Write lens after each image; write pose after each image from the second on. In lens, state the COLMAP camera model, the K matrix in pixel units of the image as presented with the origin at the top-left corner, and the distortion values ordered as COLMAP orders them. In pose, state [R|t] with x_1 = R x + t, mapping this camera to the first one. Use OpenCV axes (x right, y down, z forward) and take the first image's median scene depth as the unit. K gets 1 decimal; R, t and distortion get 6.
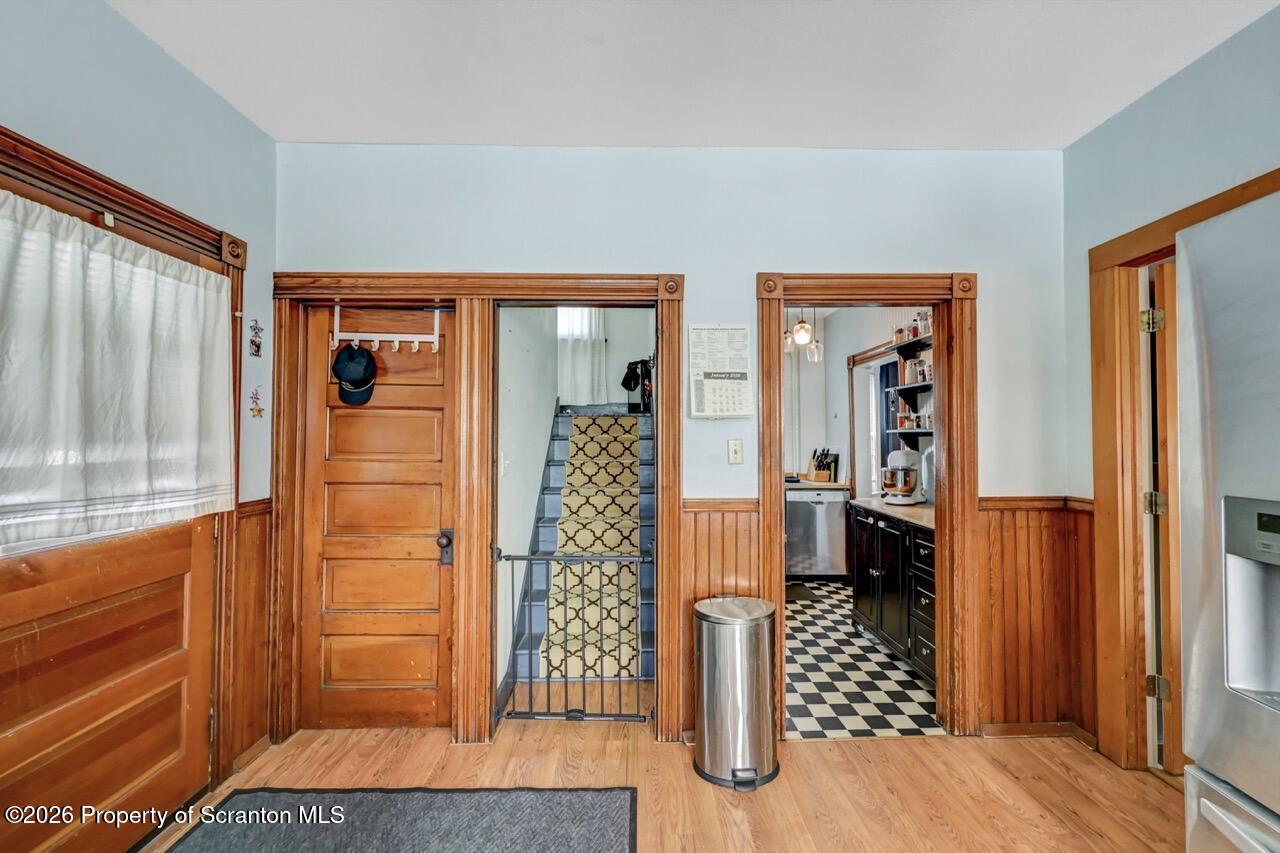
lens RADIAL K [[464.2, 0, 643.7], [0, 464.2, 430.6], [0, 0, 1]] dist [0.001960, -0.000033]
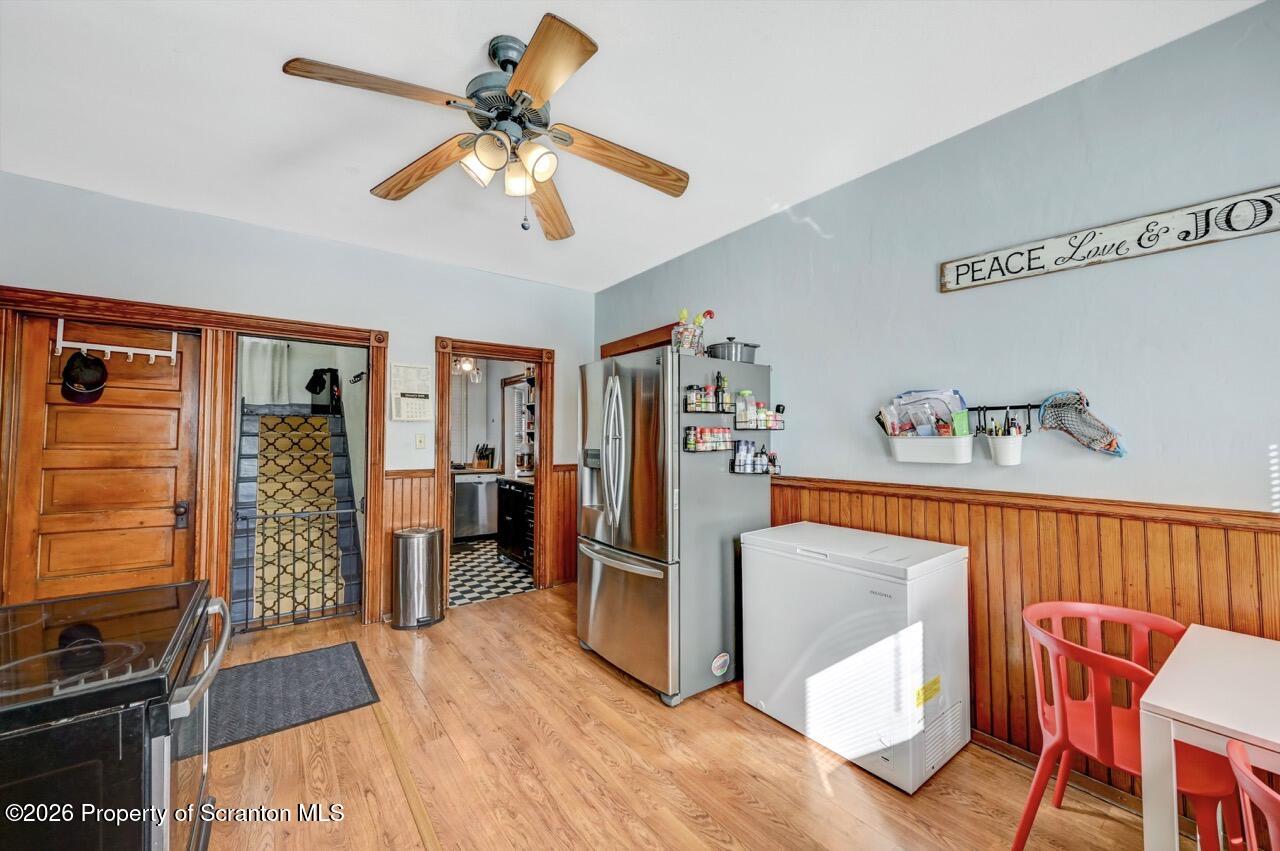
lens RADIAL K [[499.7, 0, 649.6], [0, 499.7, 424.4], [0, 0, 1]] dist [-0.001660, 0.000539]
pose [[0.793603, 0.018874, 0.608143, -0.235608], [-0.007659, 0.999749, -0.021032, 0.015238], [-0.608388, 0.012033, 0.793549, -0.902080]]
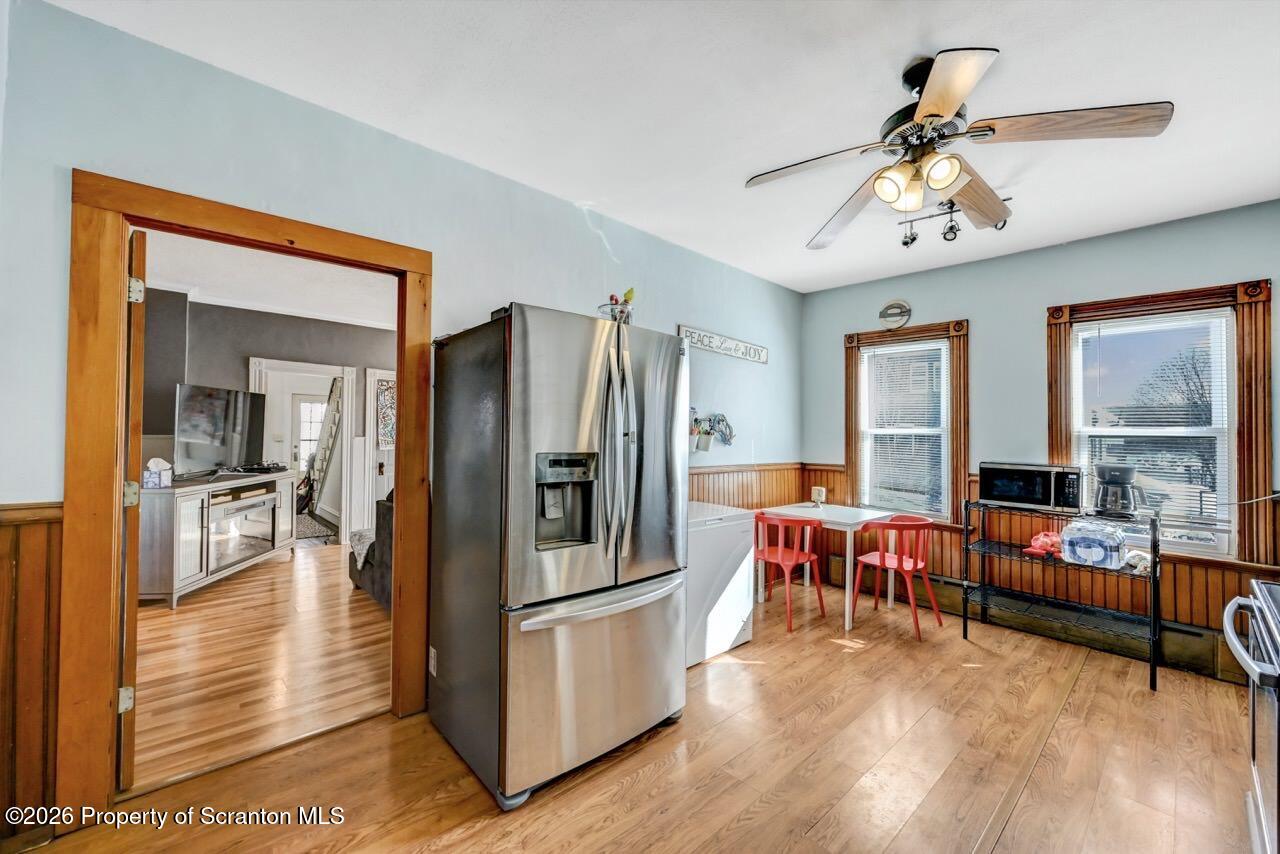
lens RADIAL K [[499.7, 0, 645.7], [0, 499.7, 431.0], [0, 0, 1]] dist [-0.001660, 0.000539]
pose [[-0.679411, 0.002631, 0.733753, -0.240163], [-0.015823, 0.999708, -0.018236, 0.032553], [-0.733588, -0.024000, -0.679171, 1.007559]]
